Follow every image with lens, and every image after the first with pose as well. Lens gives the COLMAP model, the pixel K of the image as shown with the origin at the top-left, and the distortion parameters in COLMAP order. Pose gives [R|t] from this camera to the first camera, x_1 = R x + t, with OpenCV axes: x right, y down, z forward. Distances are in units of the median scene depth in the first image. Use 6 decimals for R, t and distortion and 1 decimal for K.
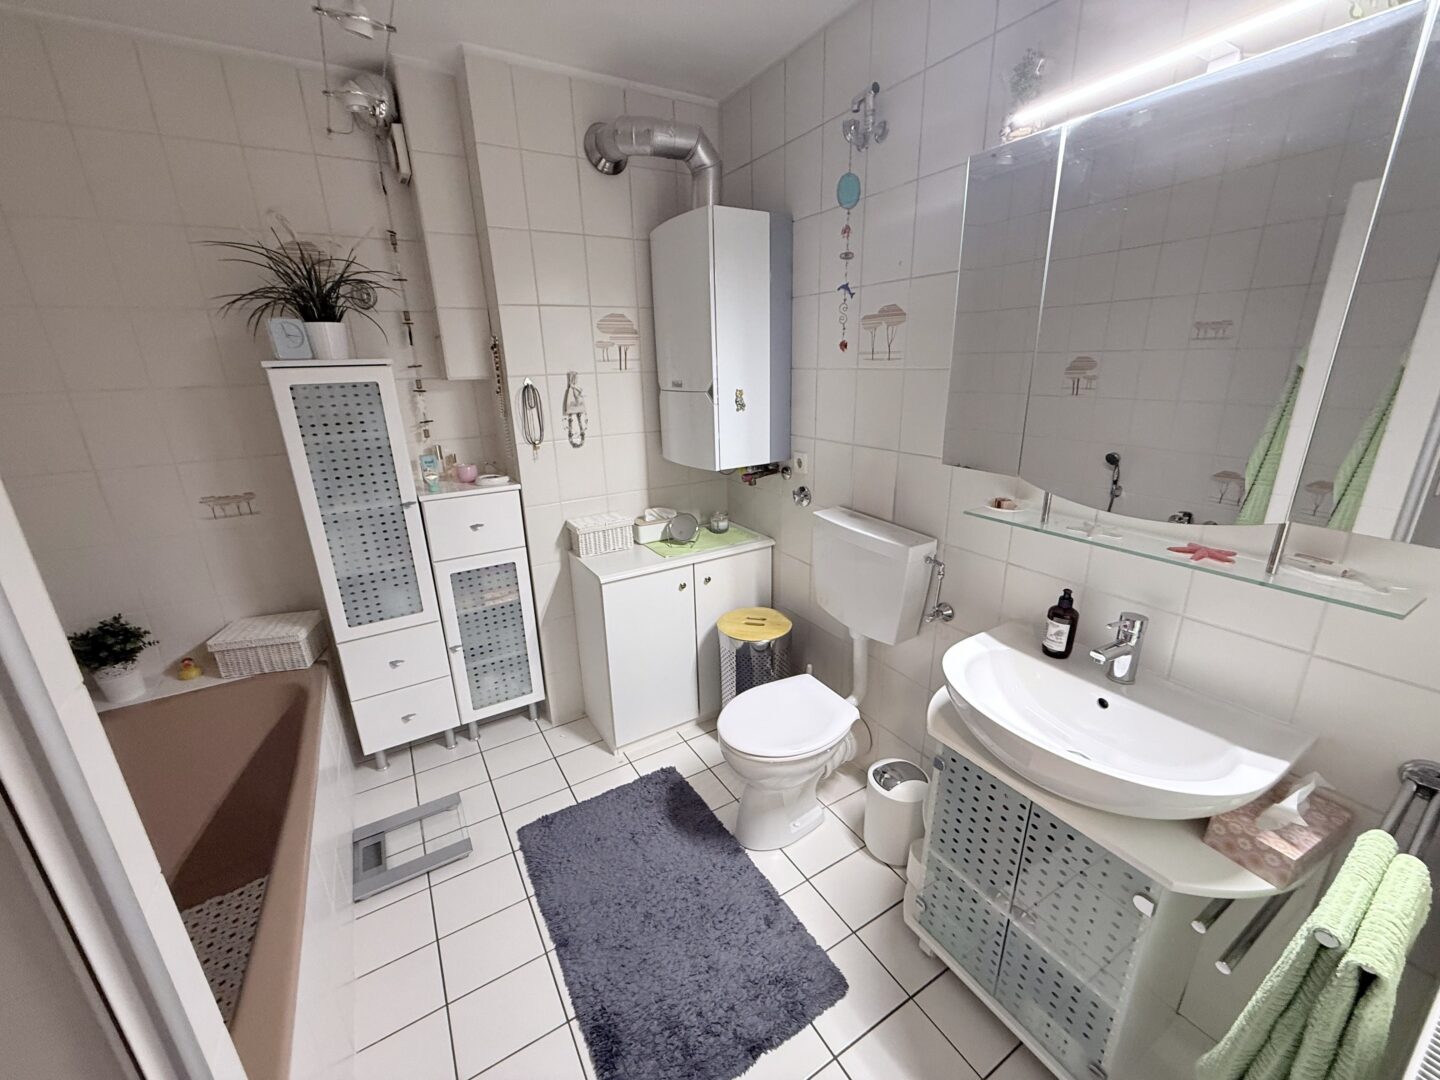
lens RADIAL K [[595.7, 0, 720.0], [0, 595.7, 540.0], [0, 0, 1]] dist [0.001480, 0.000430]
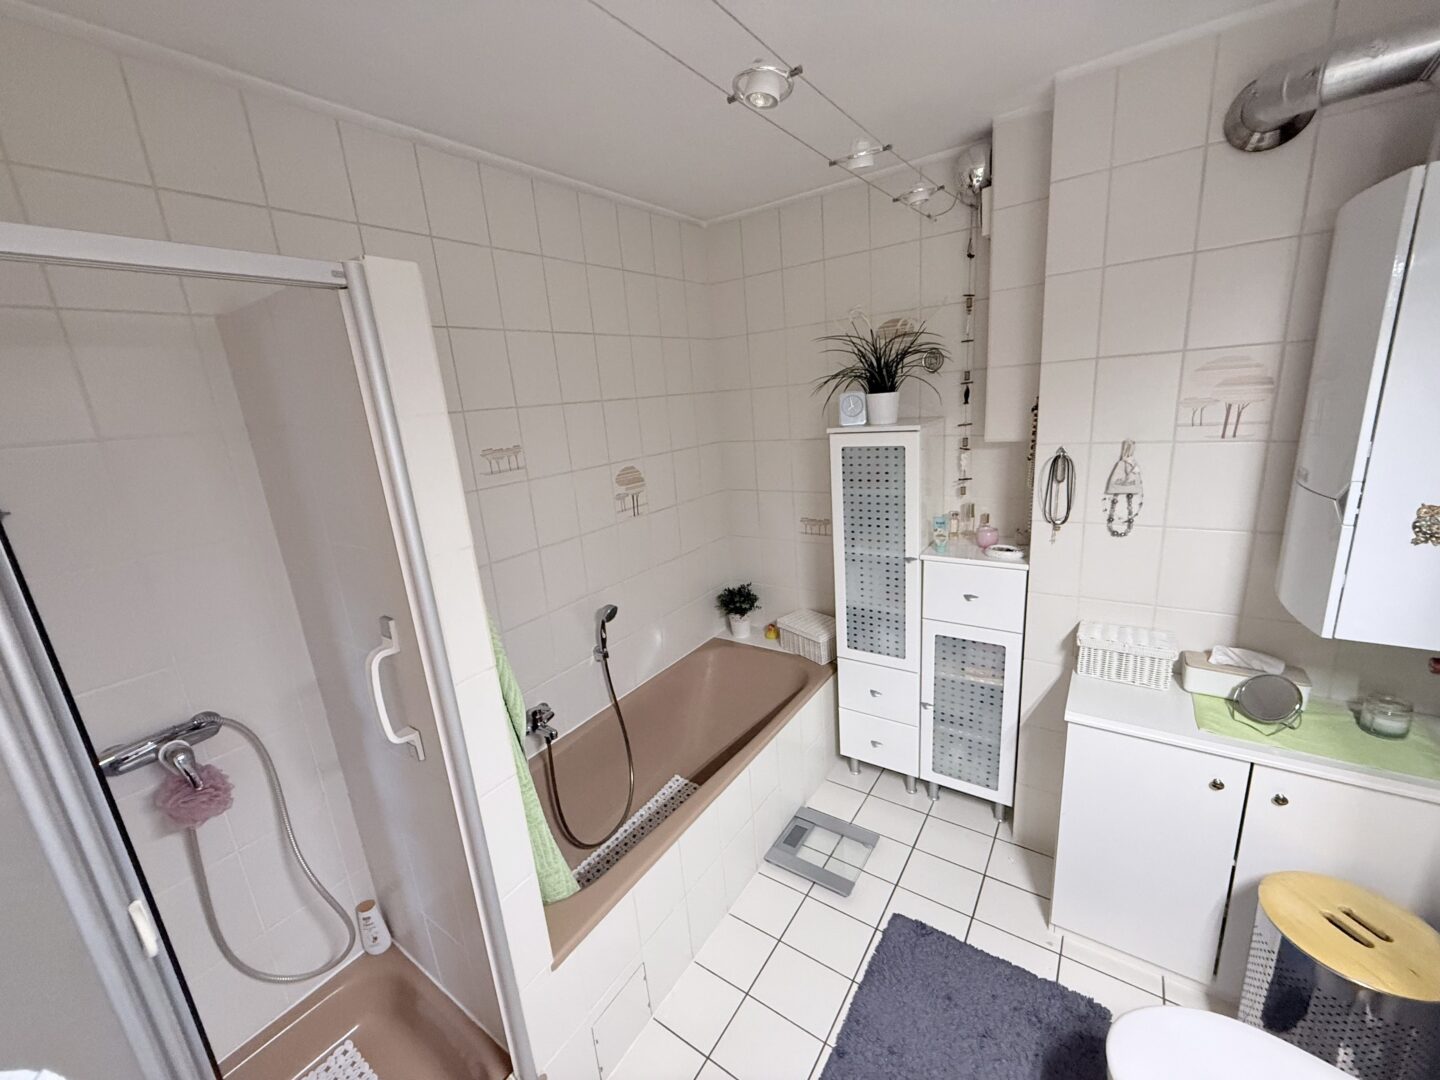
lens RADIAL K [[573.0, 0, 683.0], [0, 573.0, 536.8], [0, 0, 1]] dist [0.000071, 0.000116]
pose [[0.385049, 0.209747, -0.898745, 0.219523], [-0.196574, 0.970125, 0.142187, -0.159764], [0.901718, 0.121921, 0.414776, 0.206827]]
